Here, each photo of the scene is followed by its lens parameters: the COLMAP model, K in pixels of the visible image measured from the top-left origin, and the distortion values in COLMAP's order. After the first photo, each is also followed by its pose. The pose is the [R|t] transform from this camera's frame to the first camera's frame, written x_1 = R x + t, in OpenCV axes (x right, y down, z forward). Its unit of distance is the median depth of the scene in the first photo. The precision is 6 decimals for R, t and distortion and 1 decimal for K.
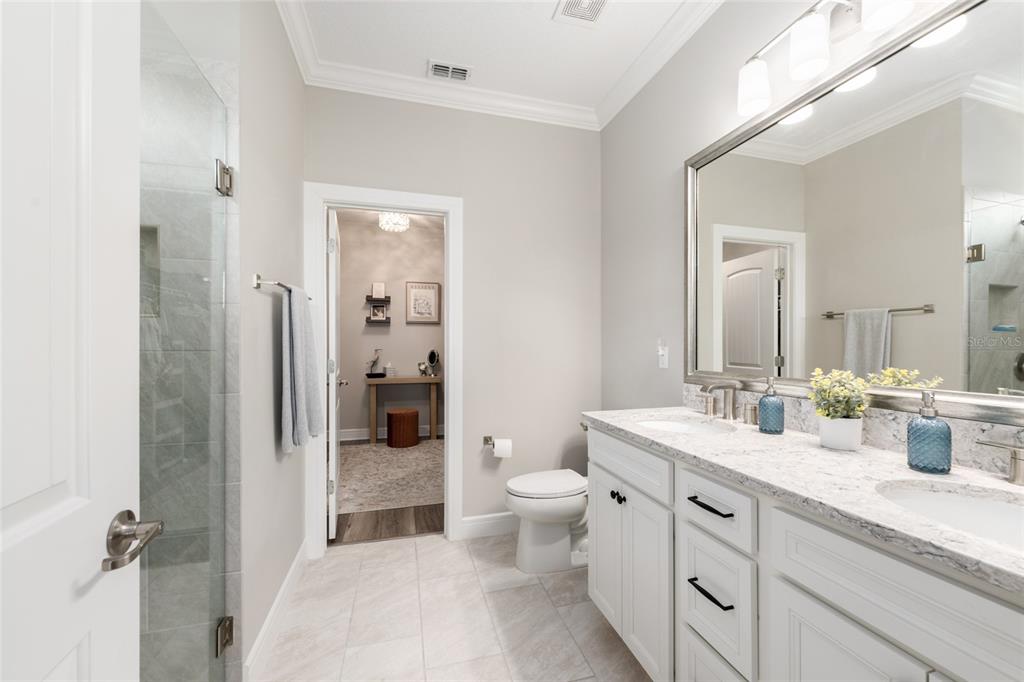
lens RADIAL K [[403.5, 0, 514.2], [0, 403.5, 342.3], [0, 0, 1]] dist [-0.000012, -0.000498]
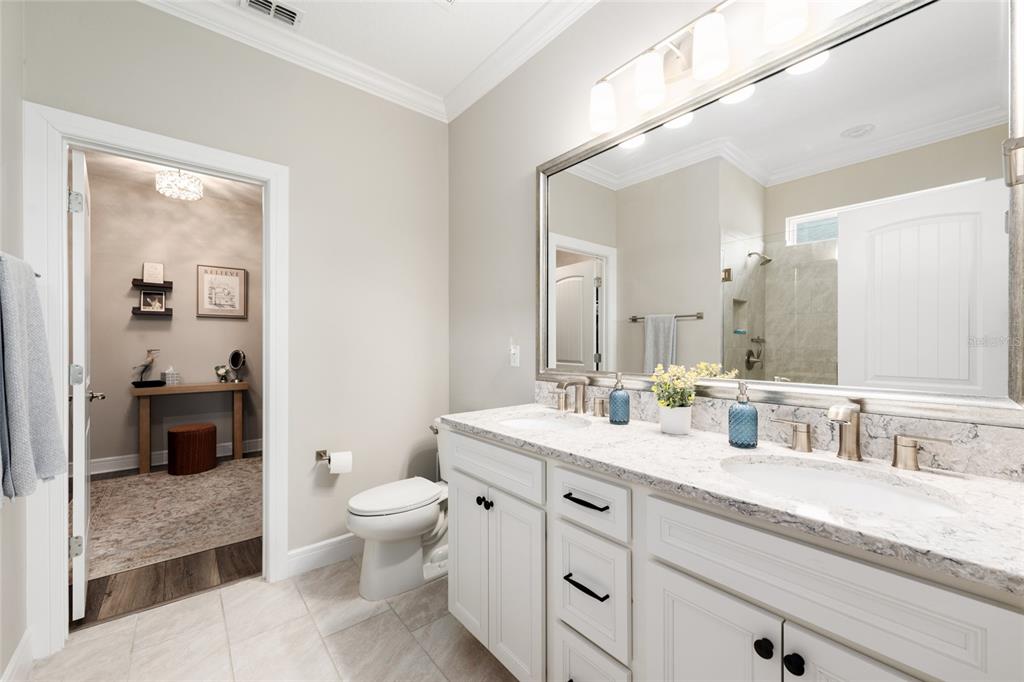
lens RADIAL K [[403.5, 0, 508.5], [0, 403.5, 342.1], [0, 0, 1]] dist [-0.000012, -0.000498]
pose [[0.918616, 0.002146, 0.395146, -0.054403], [-0.002824, 0.999995, 0.001136, 0.001402], [-0.395142, -0.002159, 0.918618, 0.077480]]
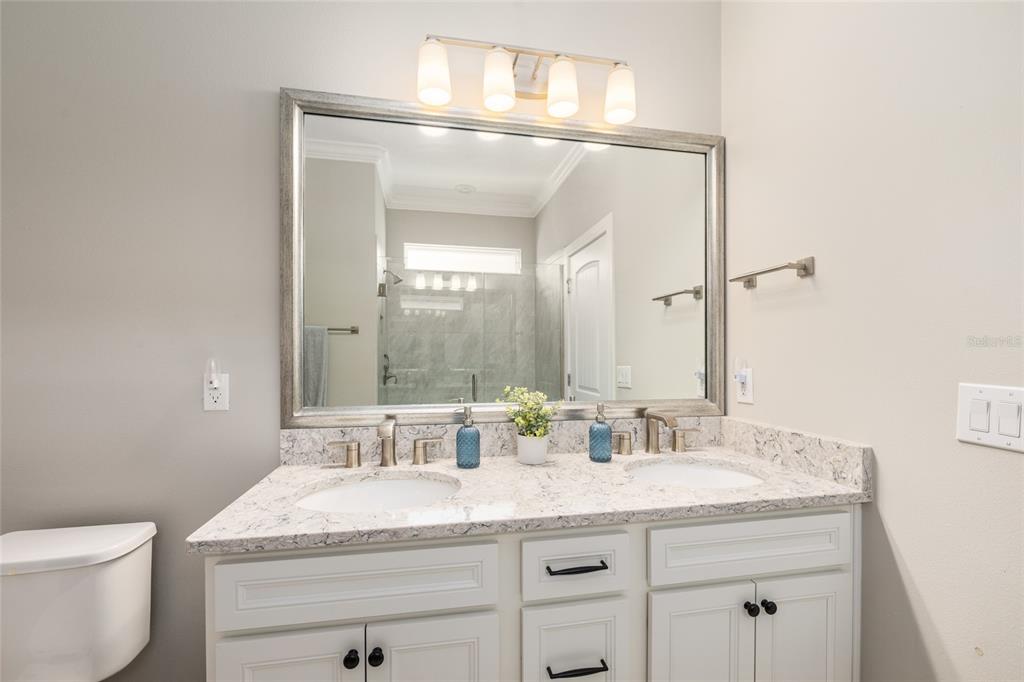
lens RADIAL K [[434.3, 0, 508.0], [0, 434.3, 344.6], [0, 0, 1]] dist [-0.004209, -0.000529]
pose [[0.088148, 0.020533, 0.995896, -0.247265], [-0.007642, 0.999772, -0.019936, -0.024416], [-0.996078, -0.005853, 0.088285, 0.589708]]
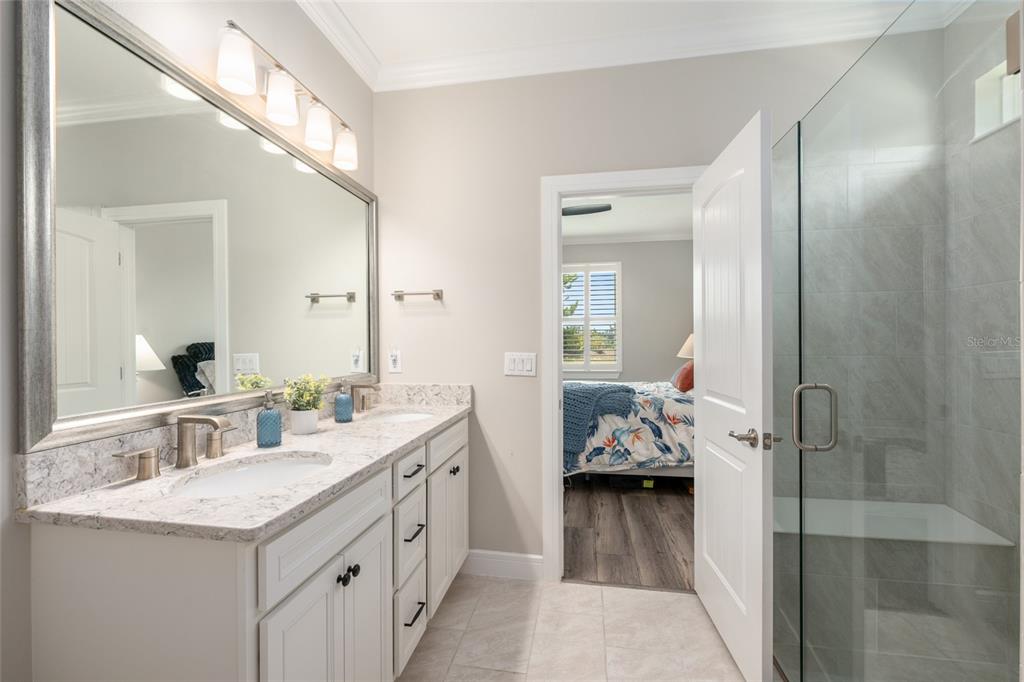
lens RADIAL K [[434.3, 0, 515.8], [0, 434.3, 340.8], [0, 0, 1]] dist [-0.004209, -0.000529]
pose [[-0.909052, 0.005752, 0.416644, -0.258669], [0.001813, 0.999950, -0.009849, -0.016245], [-0.416679, -0.008198, -0.909017, 1.230006]]
